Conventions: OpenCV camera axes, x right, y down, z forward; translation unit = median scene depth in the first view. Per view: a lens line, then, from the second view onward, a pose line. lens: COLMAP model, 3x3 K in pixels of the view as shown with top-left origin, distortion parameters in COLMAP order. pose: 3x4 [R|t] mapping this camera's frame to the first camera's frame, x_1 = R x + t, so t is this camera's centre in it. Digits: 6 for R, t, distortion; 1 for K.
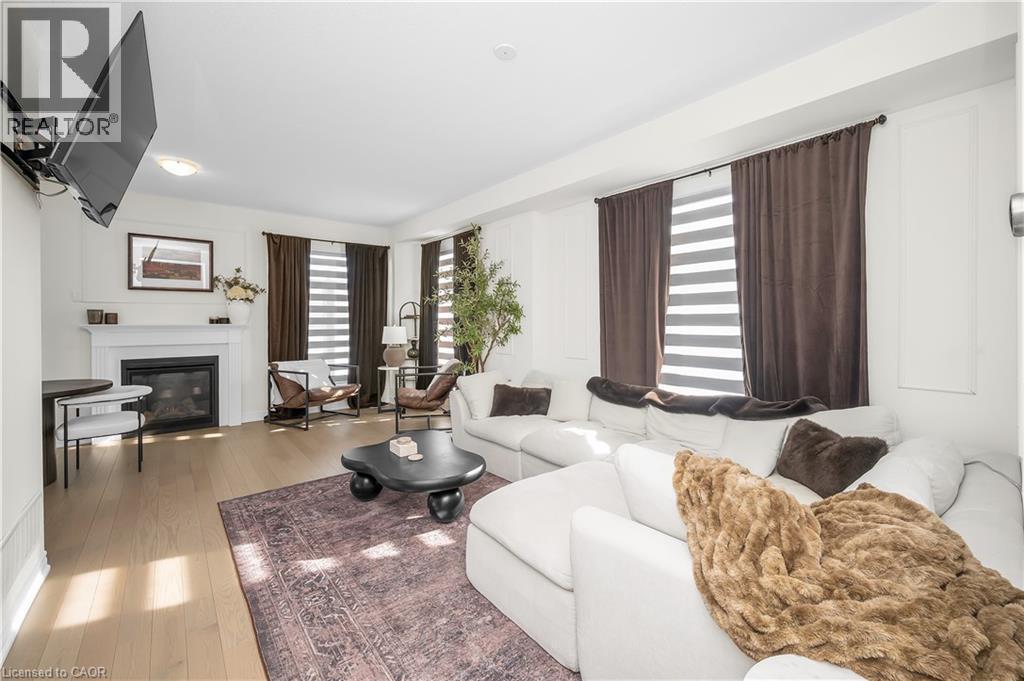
lens RADIAL K [[423.7, 0, 508.9], [0, 423.7, 327.5], [0, 0, 1]] dist [0.023880, 0.000106]
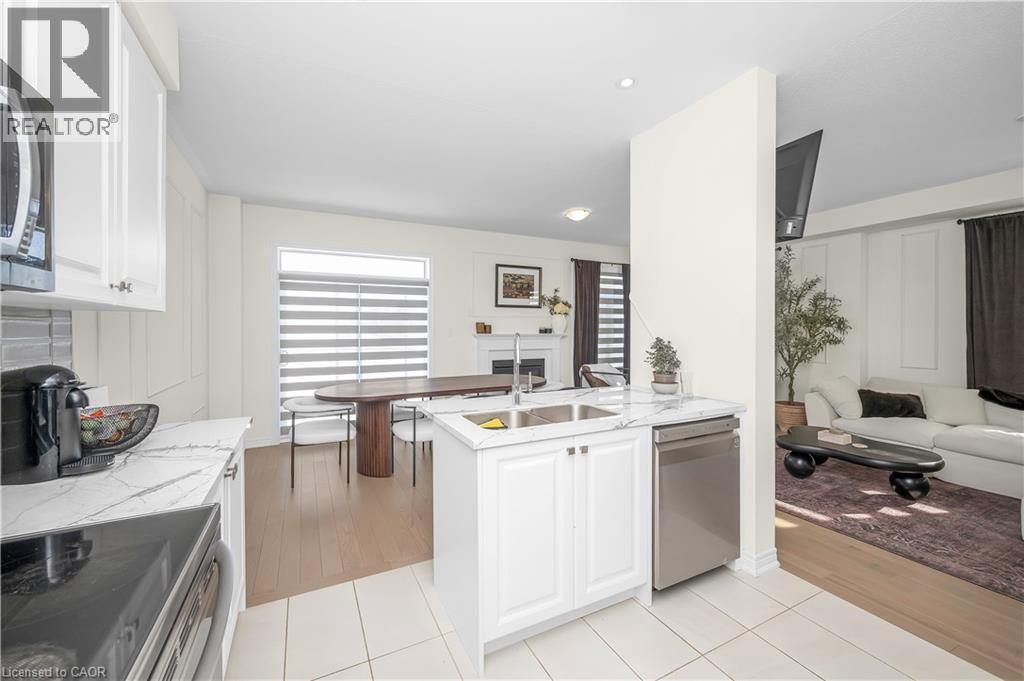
lens RADIAL K [[423.7, 0, 508.9], [0, 423.7, 327.5], [0, 0, 1]] dist [0.023880, 0.000106]
pose [[0.980373, 0.002732, -0.197134, -0.536166], [-0.006133, 0.999843, -0.016642, -0.004401], [0.197057, 0.017524, 0.980235, -0.233976]]
